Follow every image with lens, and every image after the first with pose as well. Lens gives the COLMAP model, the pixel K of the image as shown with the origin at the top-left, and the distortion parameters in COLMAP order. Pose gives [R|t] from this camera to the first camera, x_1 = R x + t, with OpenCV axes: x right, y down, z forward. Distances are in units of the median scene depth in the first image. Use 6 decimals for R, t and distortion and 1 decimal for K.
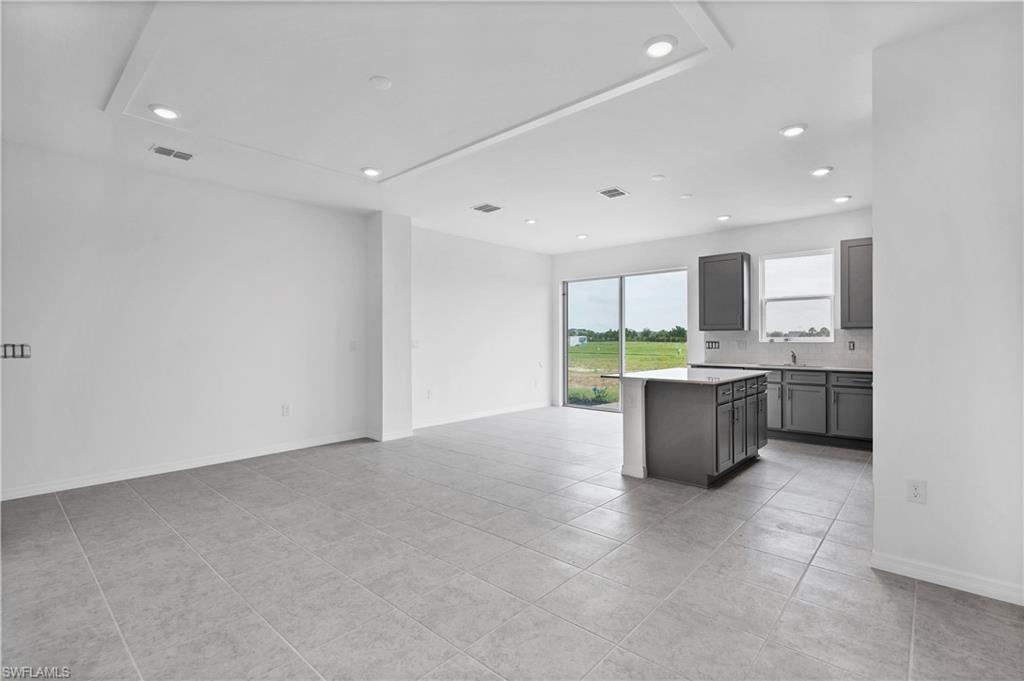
lens RADIAL K [[476.0, 0, 514.0], [0, 476.0, 338.3], [0, 0, 1]] dist [-0.009190, 0.003153]
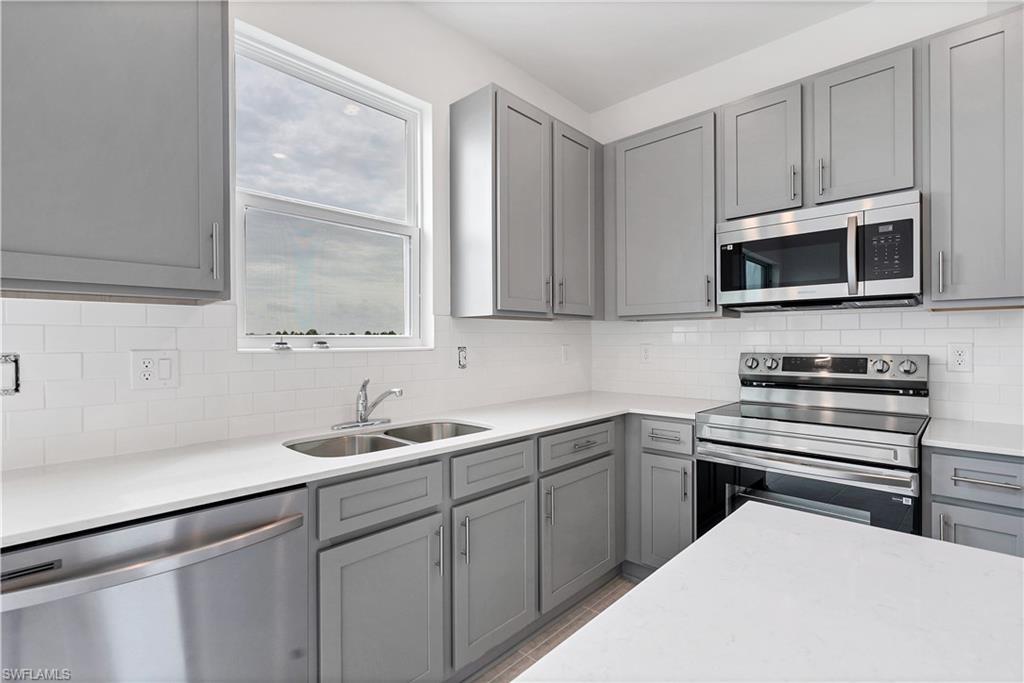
lens RADIAL K [[476.0, 0, 503.4], [0, 476.0, 339.3], [0, 0, 1]] dist [-0.009190, 0.003153]
pose [[0.036703, 0.004726, 0.999315, 0.268655], [0.001749, 0.999987, -0.004794, 0.001688], [-0.999325, 0.001924, 0.036694, 0.851704]]
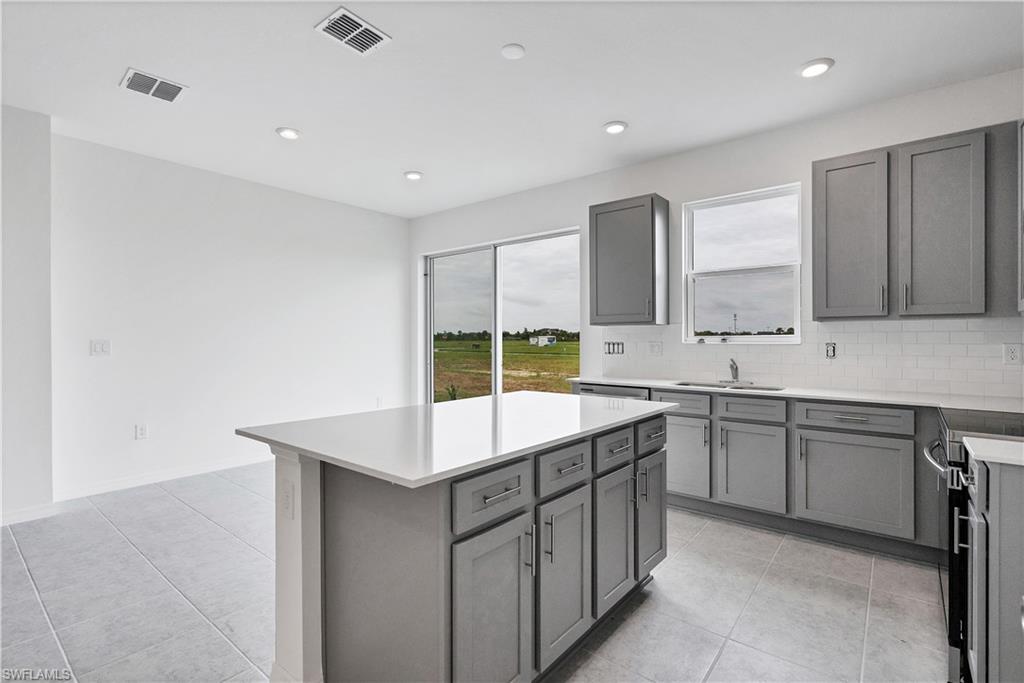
lens RADIAL K [[476.0, 0, 513.9], [0, 476.0, 339.9], [0, 0, 1]] dist [-0.009190, 0.003153]
pose [[0.998734, 0.000656, 0.050296, 0.270653], [-0.000841, 0.999993, 0.003661, 0.000921], [-0.050293, -0.003699, 0.998728, 0.401886]]
